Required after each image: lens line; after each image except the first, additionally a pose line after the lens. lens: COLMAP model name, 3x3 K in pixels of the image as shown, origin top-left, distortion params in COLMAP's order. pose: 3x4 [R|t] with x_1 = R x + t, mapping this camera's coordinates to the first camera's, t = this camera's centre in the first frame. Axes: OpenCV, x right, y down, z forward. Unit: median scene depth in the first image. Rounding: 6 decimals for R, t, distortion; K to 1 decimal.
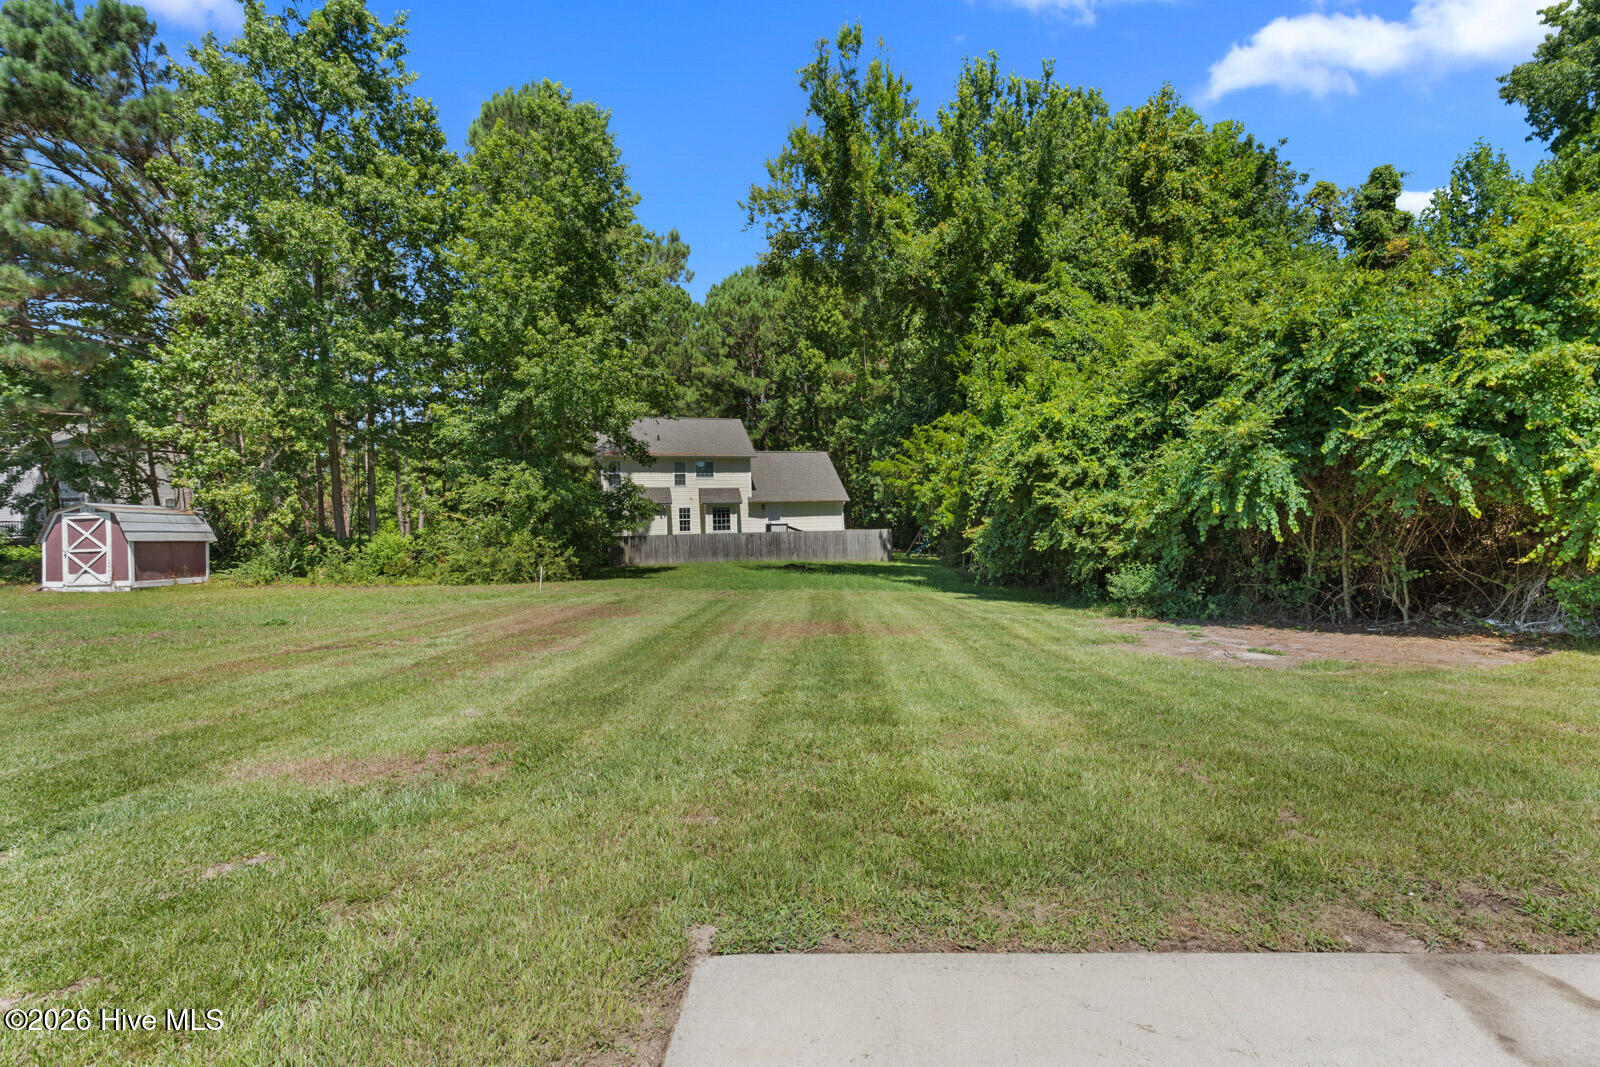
lens RADIAL K [[738.3, 0, 800.0], [0, 738.3, 533.5], [0, 0, 1]] dist [-0.001567, -0.000241]
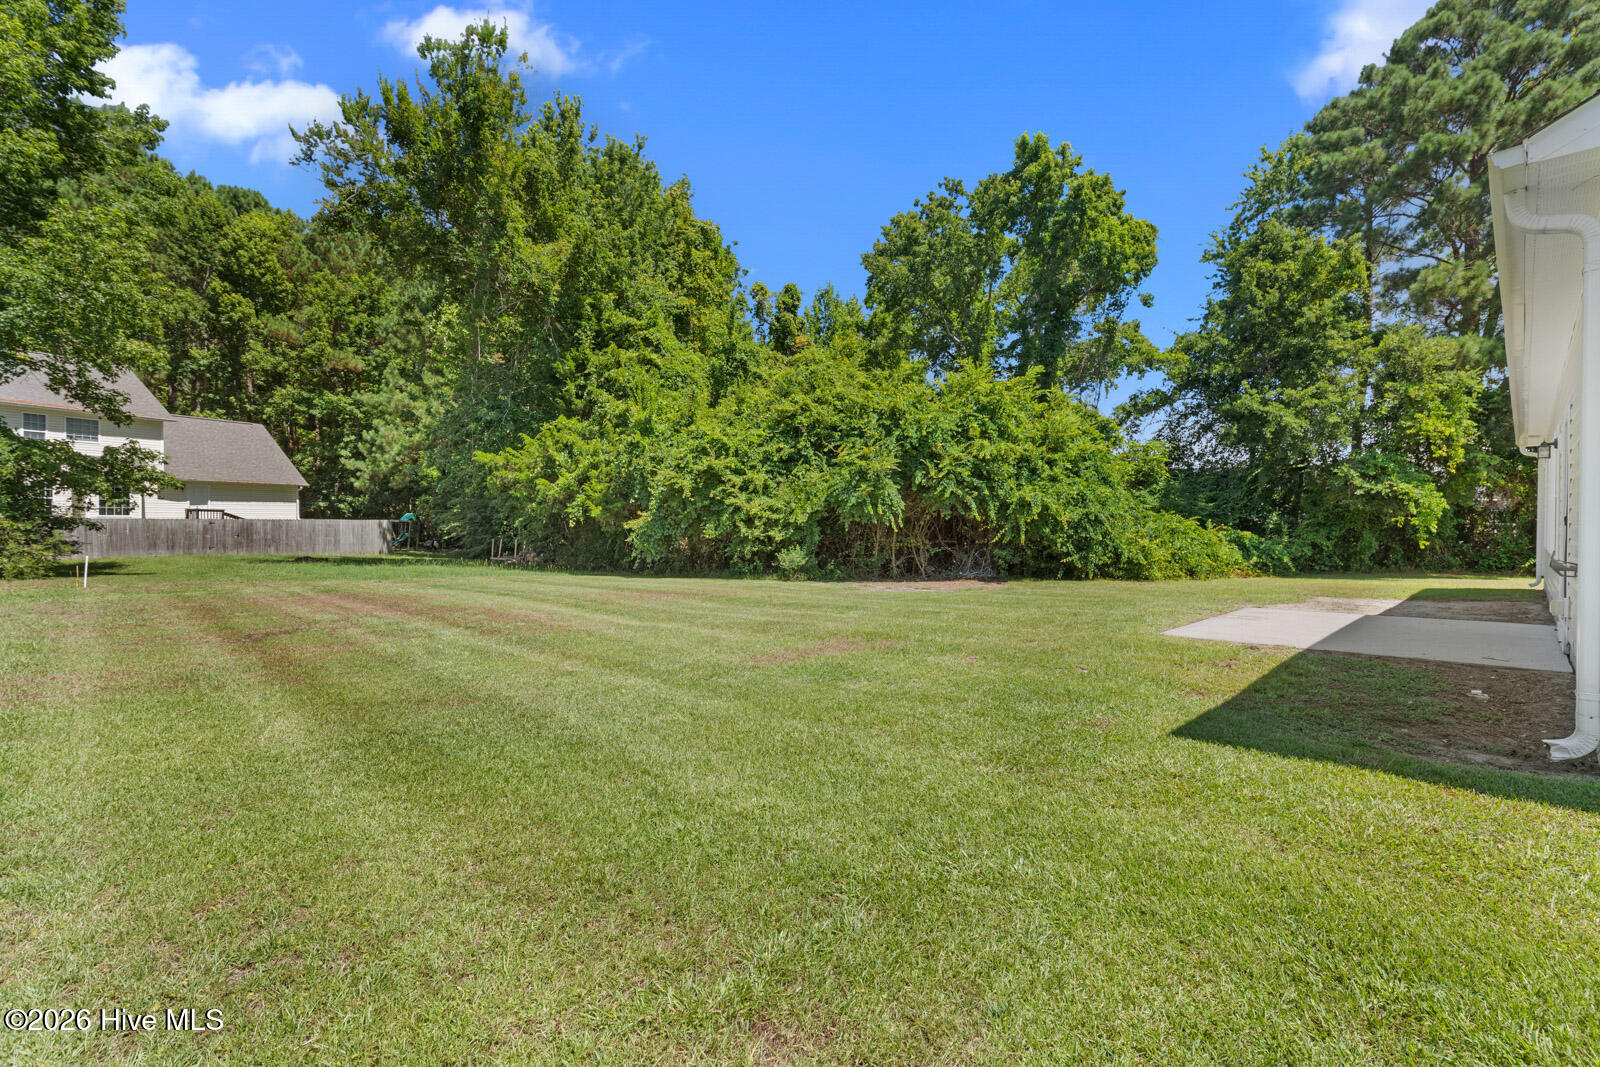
lens RADIAL K [[713.8, 0, 823.5], [0, 713.8, 528.2], [0, 0, 1]] dist [0.000662, -0.000198]
pose [[0.659540, 0.017462, 0.751466, -0.345068], [-0.015141, 0.999836, -0.009945, 0.010351], [-0.751517, -0.004819, 0.659697, 0.000020]]
